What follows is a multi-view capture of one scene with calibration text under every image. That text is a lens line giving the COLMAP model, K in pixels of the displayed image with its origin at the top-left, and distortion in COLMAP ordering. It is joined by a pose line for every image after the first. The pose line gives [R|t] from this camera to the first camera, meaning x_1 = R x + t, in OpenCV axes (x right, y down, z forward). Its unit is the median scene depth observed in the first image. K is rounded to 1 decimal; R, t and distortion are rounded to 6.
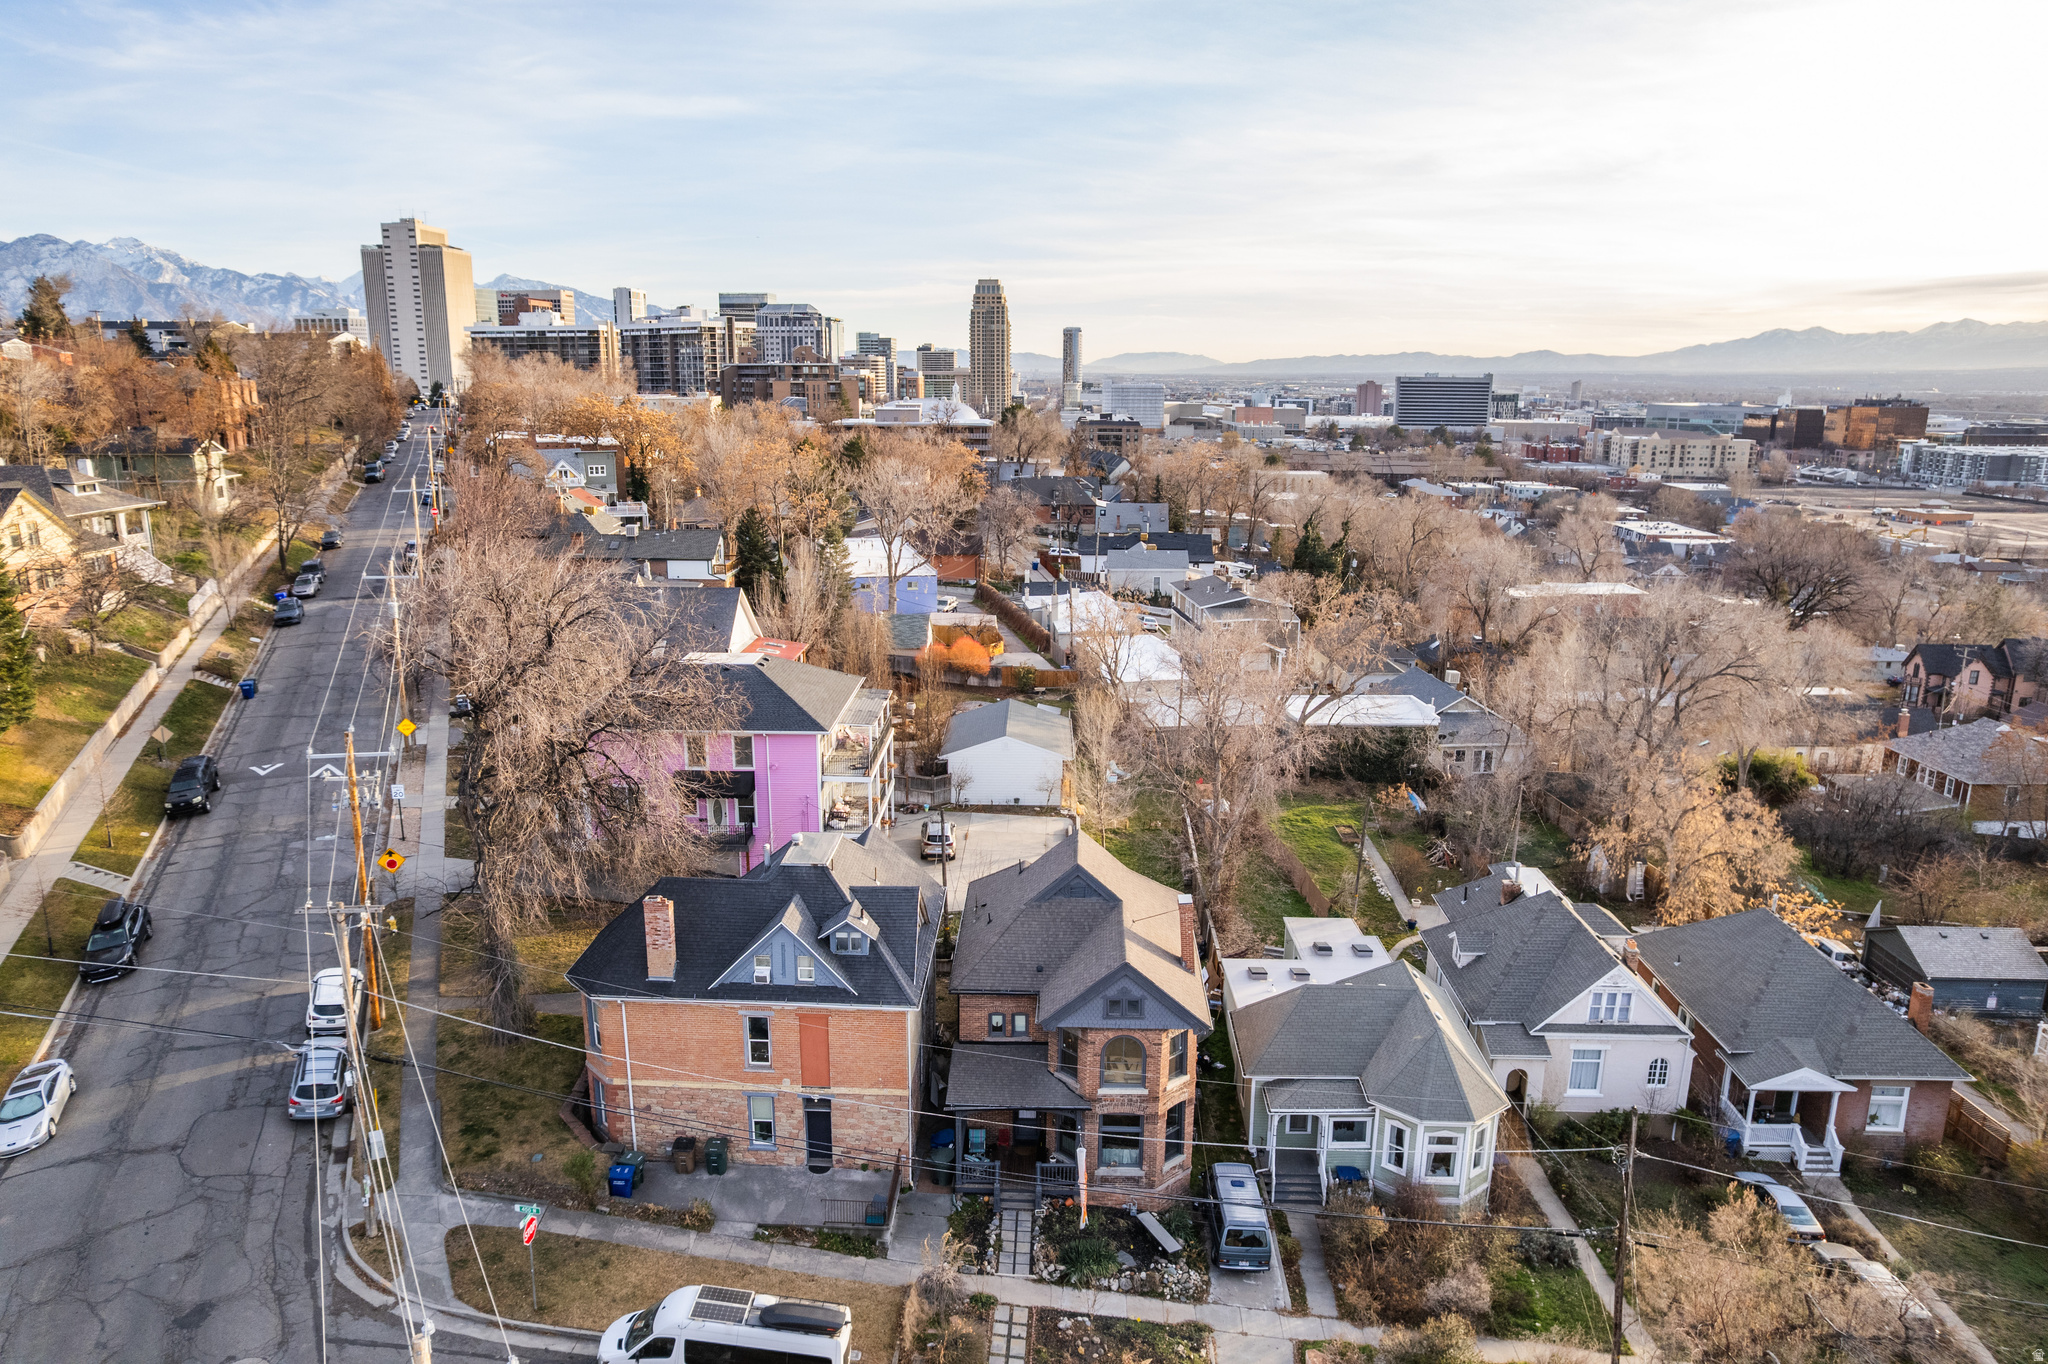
lens RADIAL K [[1314.9, 0, 1017.0], [0, 1314.9, 680.1], [0, 0, 1]] dist [-0.067775, 0.046685]
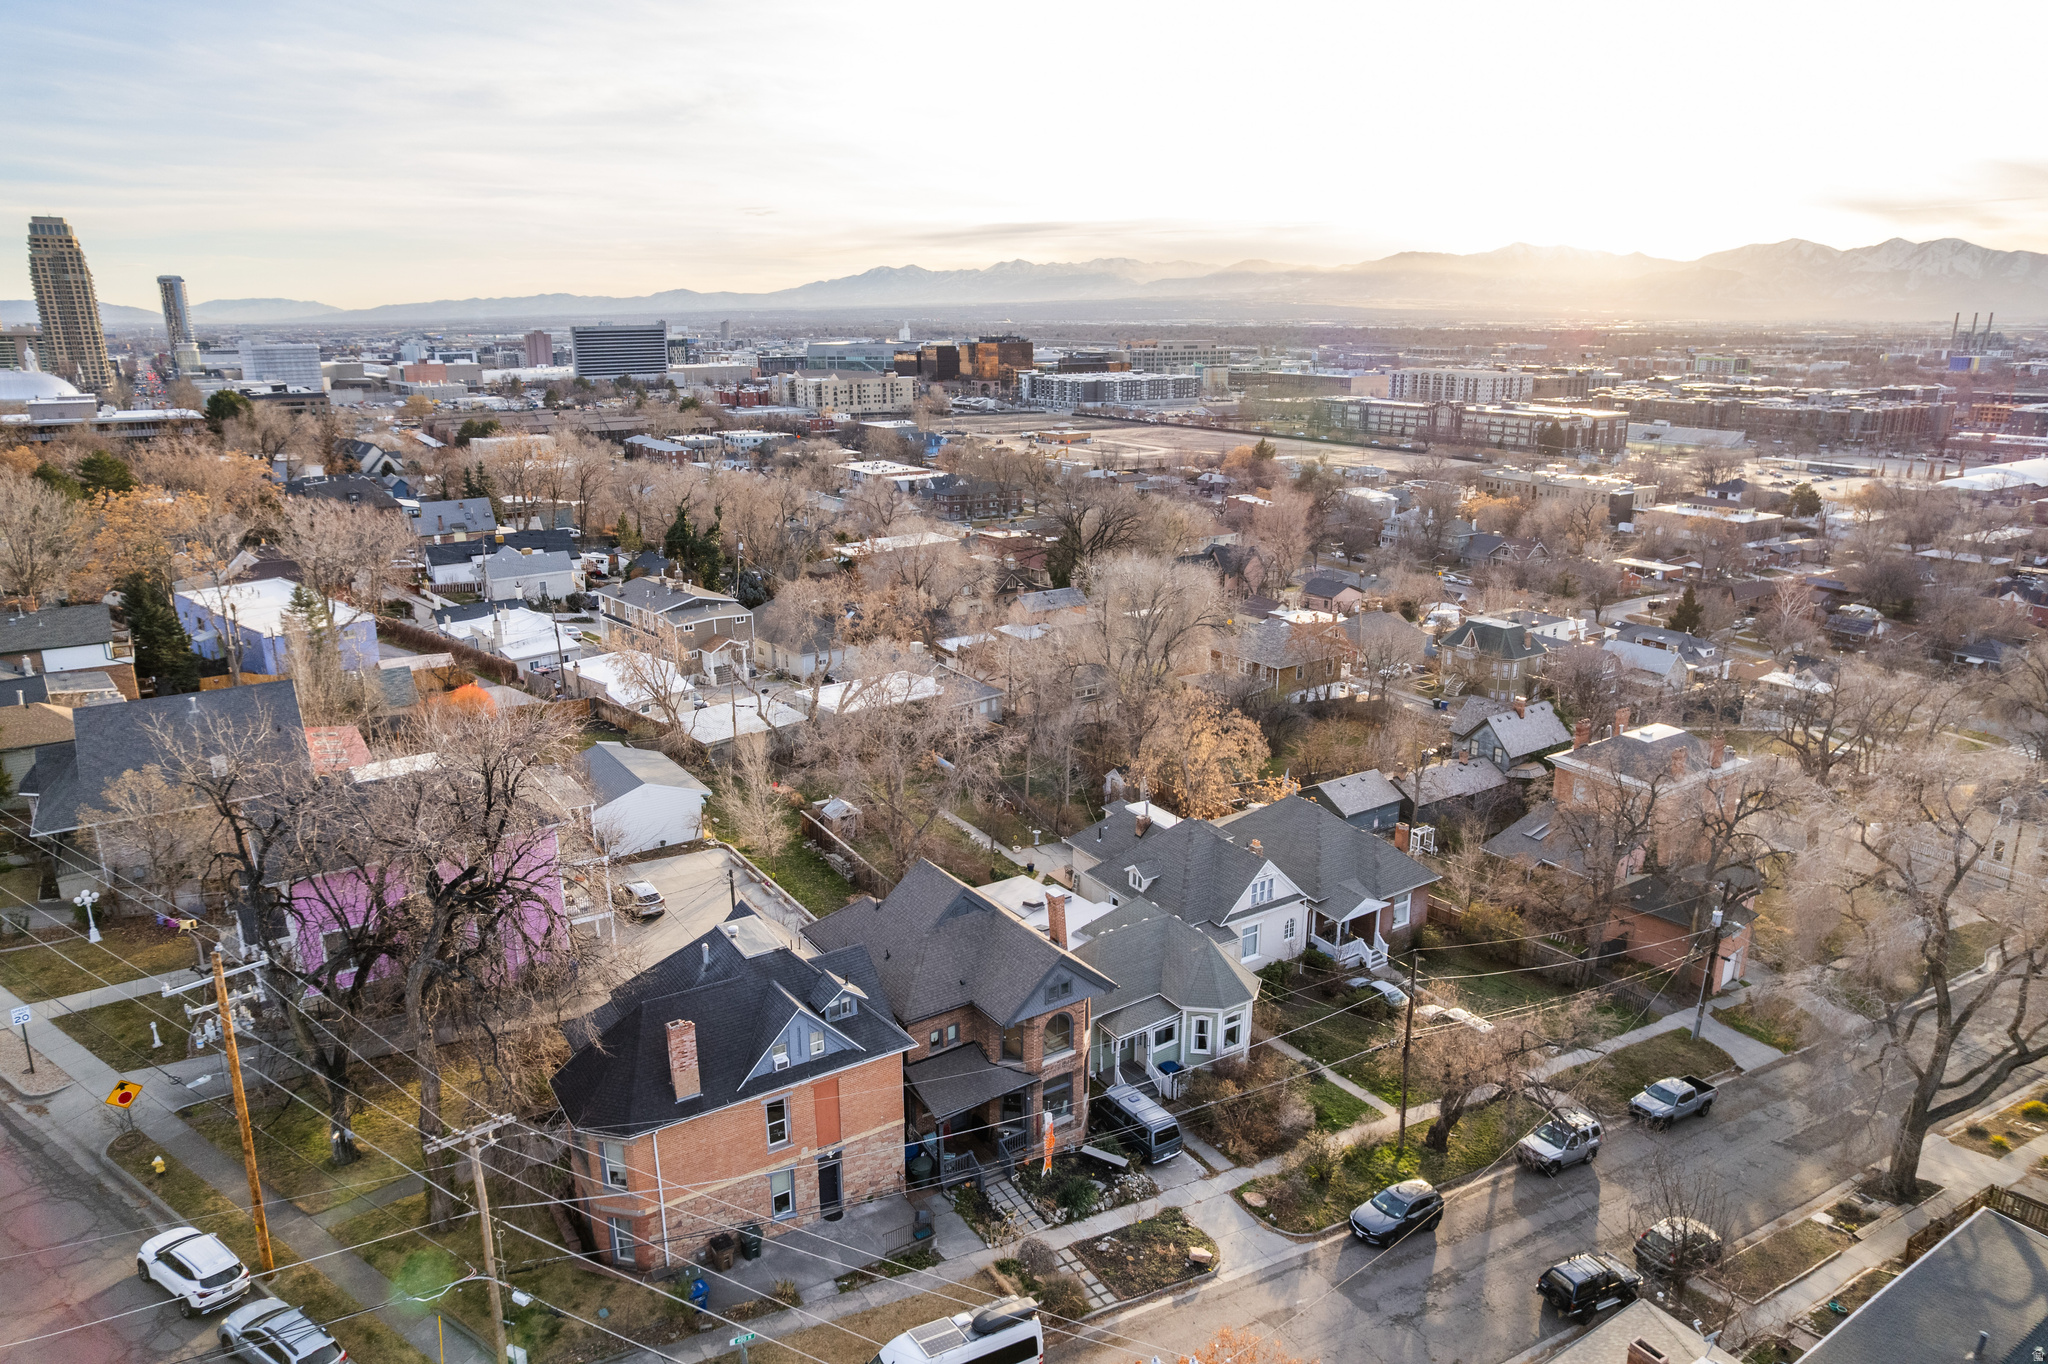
lens RADIAL K [[1314.9, 0, 1025.1], [0, 1314.9, 682.9], [0, 0, 1]] dist [-0.067775, 0.046685]
pose [[0.812715, -0.165892, 0.558546, -0.305823], [0.140785, 0.986118, 0.088034, -0.077416], [-0.565397, 0.007088, 0.824789, 0.001785]]
